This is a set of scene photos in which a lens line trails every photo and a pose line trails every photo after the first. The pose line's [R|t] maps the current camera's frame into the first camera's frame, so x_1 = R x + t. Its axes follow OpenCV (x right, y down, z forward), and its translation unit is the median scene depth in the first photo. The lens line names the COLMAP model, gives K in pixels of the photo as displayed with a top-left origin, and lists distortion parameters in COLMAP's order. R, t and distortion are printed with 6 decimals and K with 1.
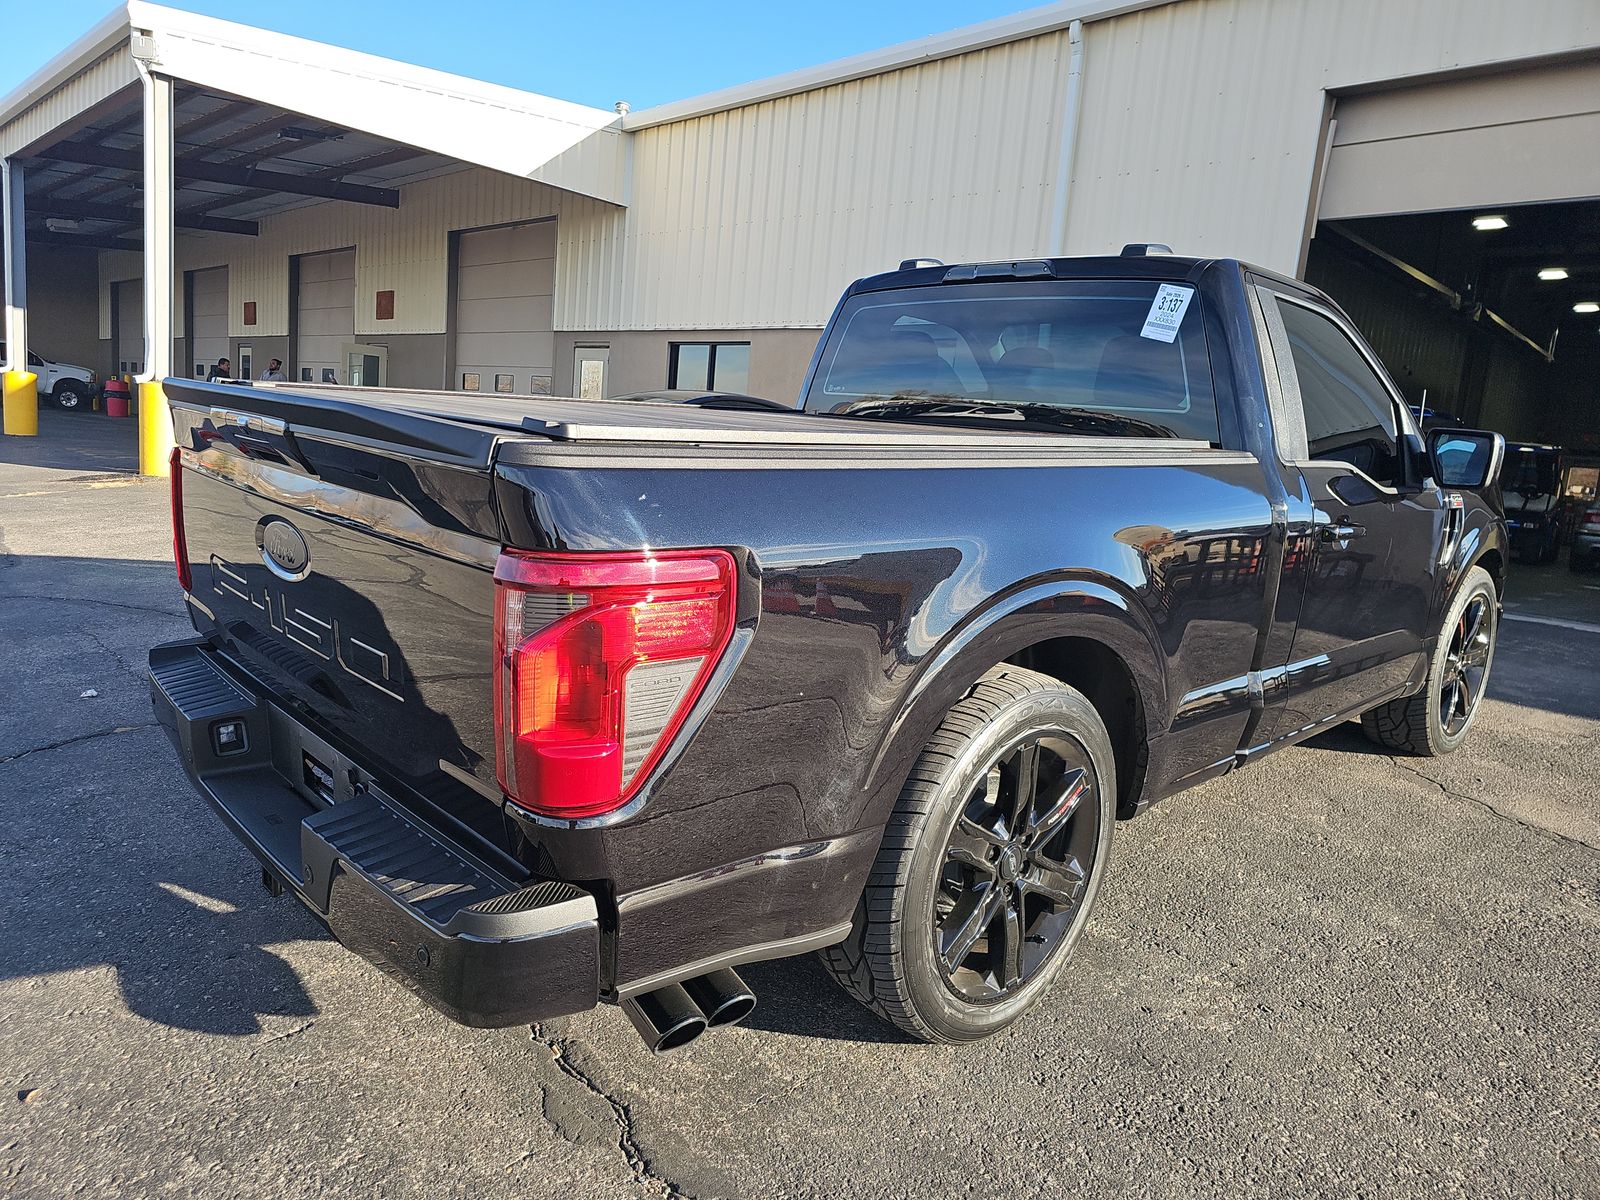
lens RADIAL K [[1064.8, 0, 798.1], [0, 1064.8, 573.0], [0, 0, 1]] dist [0.041518, -0.034590]
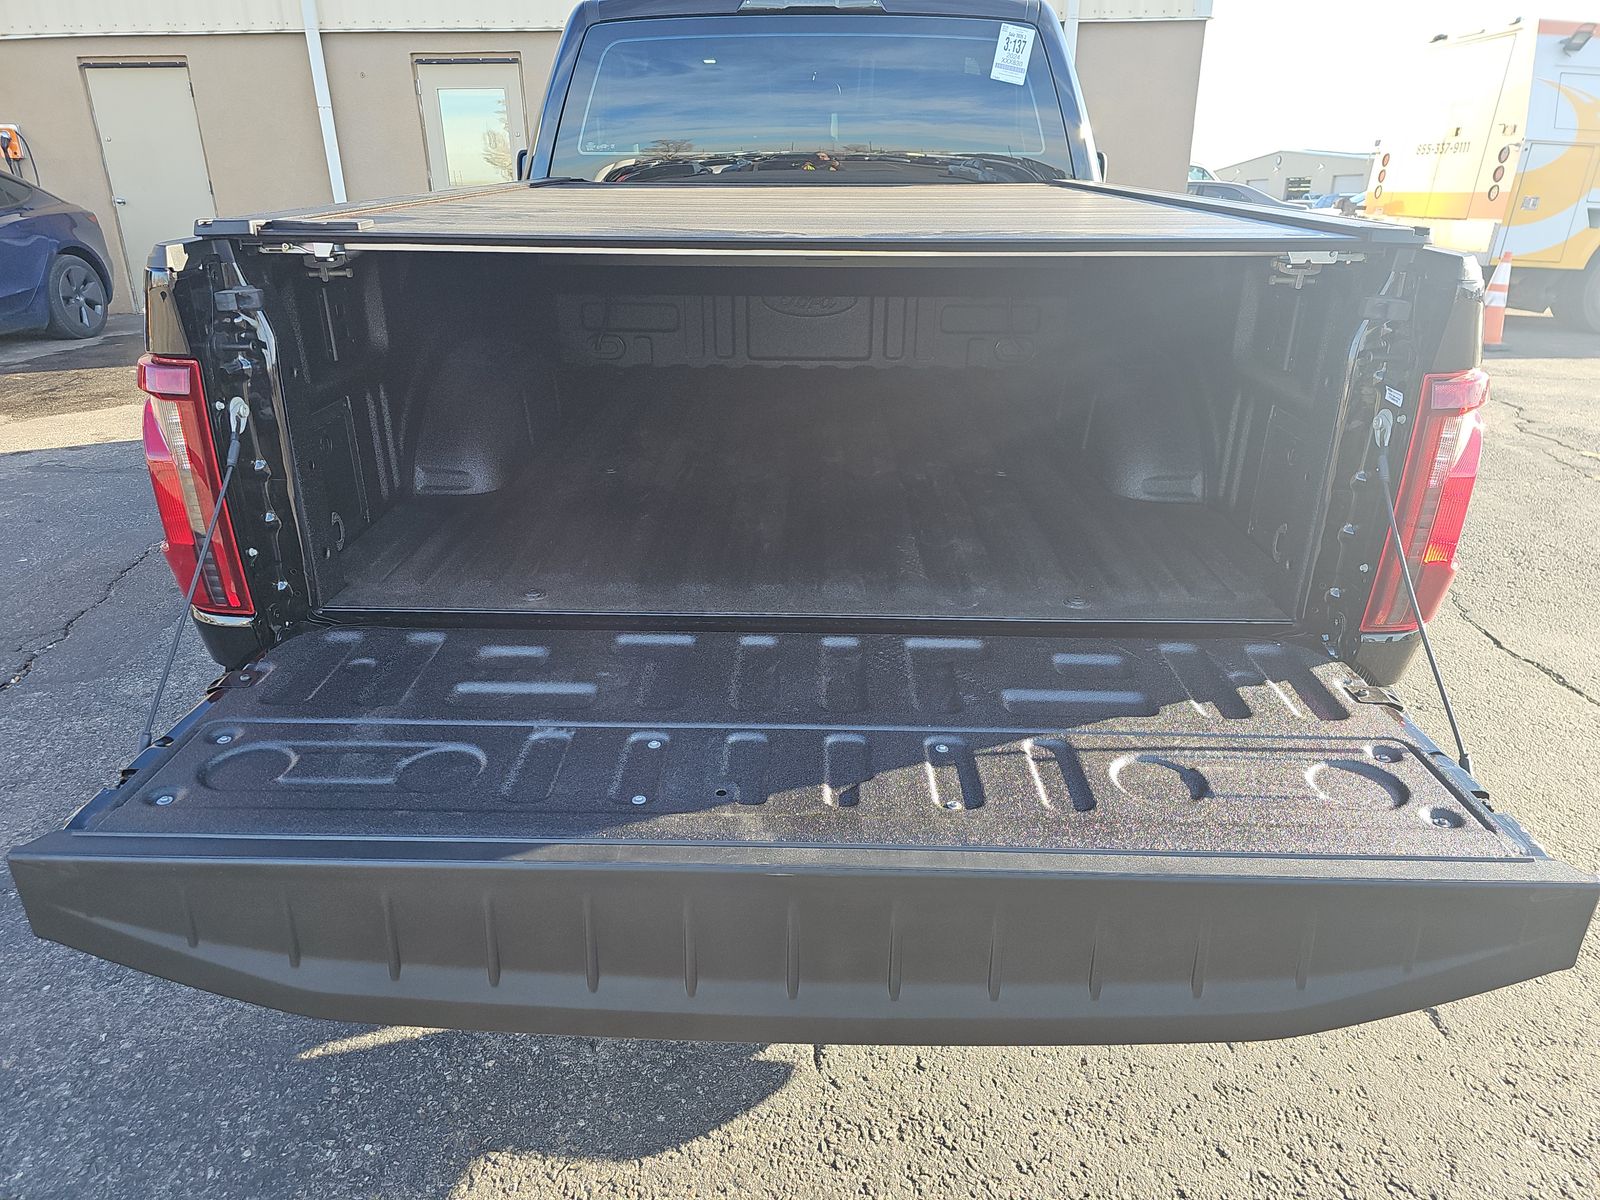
lens RADIAL K [[1058.2, 0, 794.0], [0, 1058.2, 595.6], [0, 0, 1]] dist [0.042425, -0.035708]
pose [[0.695812, -0.333688, 0.636002, -0.644180], [0.158926, 0.935102, 0.316743, -0.111926], [-0.700421, -0.119316, 0.703687, 0.349615]]
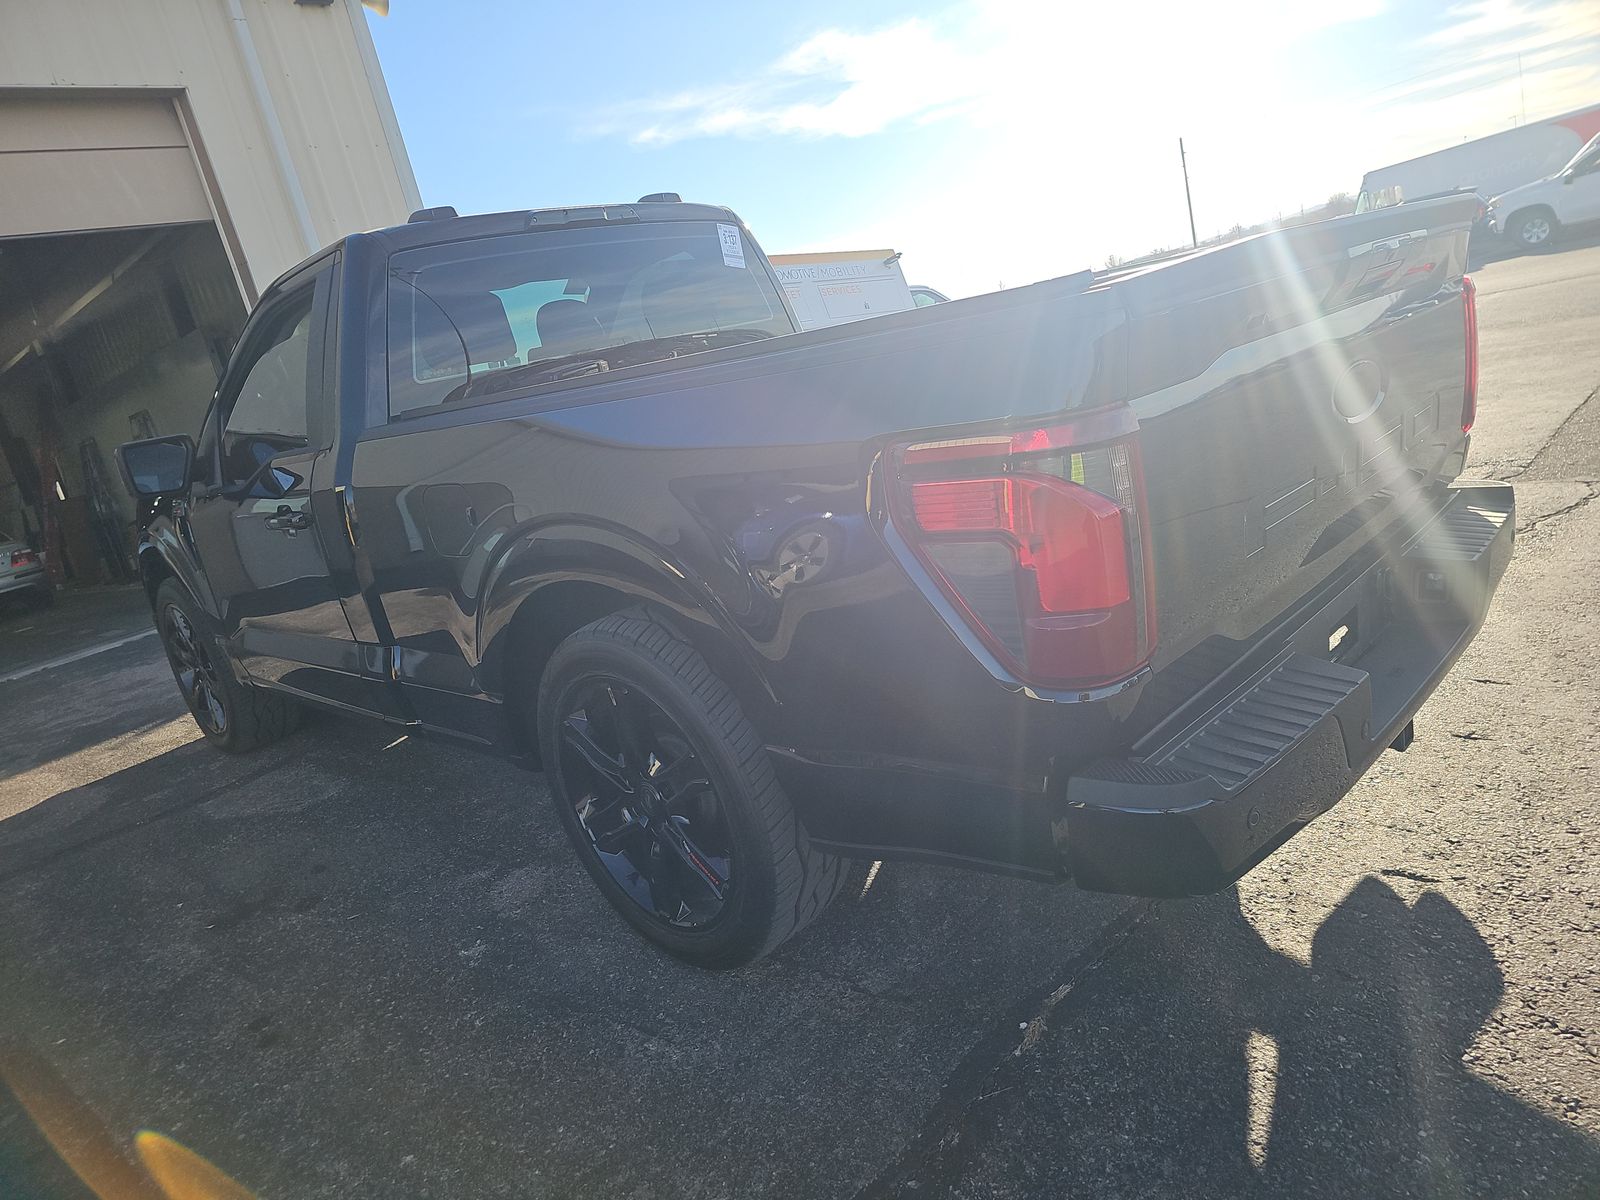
lens RADIAL K [[1058.2, 0, 794.0], [0, 1058.2, 595.6], [0, 0, 1]] dist [0.042425, -0.035708]
pose [[-0.054254, -0.287665, 0.956193, -0.952727], [0.353391, 0.890094, 0.287831, -0.210002], [-0.933901, 0.353526, 0.053367, 1.006767]]
